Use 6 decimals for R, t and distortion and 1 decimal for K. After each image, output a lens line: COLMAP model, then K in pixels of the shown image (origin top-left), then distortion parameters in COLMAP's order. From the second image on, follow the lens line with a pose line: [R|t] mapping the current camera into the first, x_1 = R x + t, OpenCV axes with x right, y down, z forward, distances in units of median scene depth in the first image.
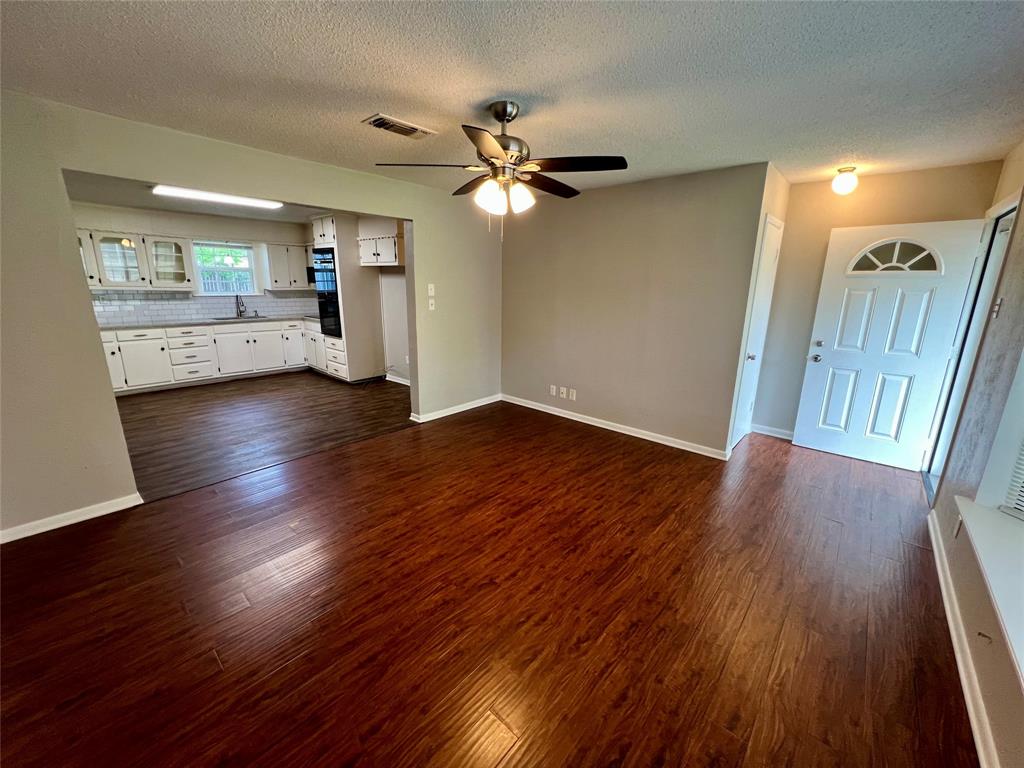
lens RADIAL K [[413.2, 0, 512.5], [0, 413.2, 383.5], [0, 0, 1]] dist [-0.003473, -0.000297]
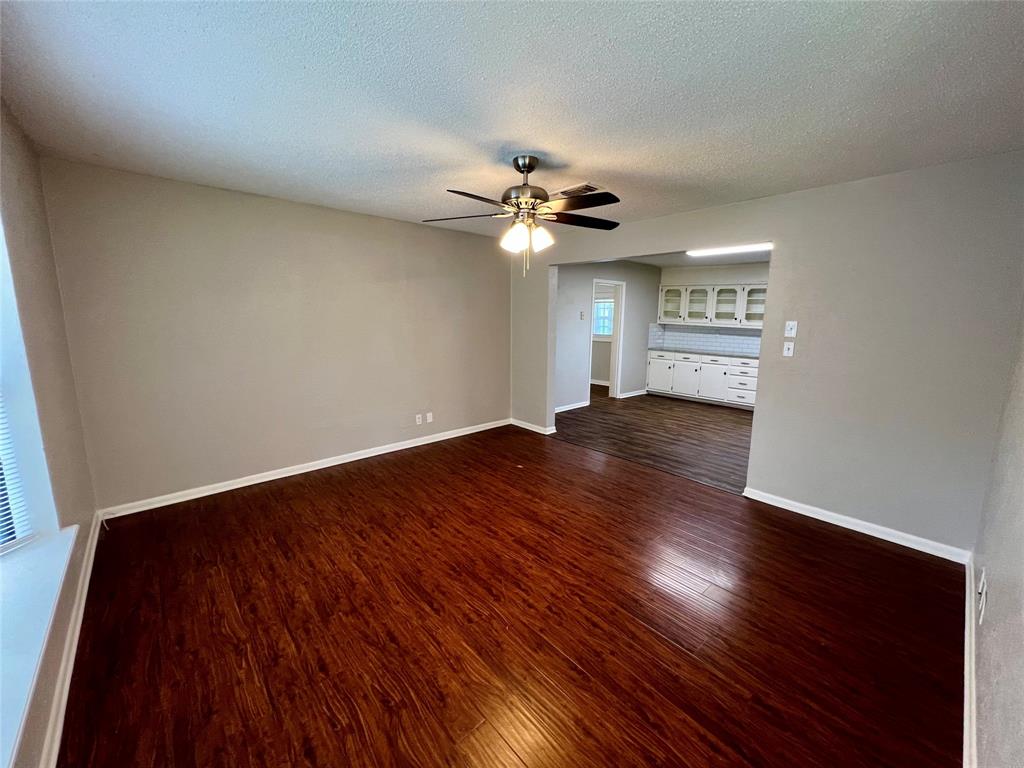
lens RADIAL K [[413.2, 0, 512.7], [0, 413.2, 383.3], [0, 0, 1]] dist [-0.003473, -0.000297]
pose [[-0.123258, 0.144534, -0.981793, 0.957559], [-0.249049, 0.953170, 0.171587, -0.222800], [0.960615, 0.265664, -0.081490, 0.987454]]
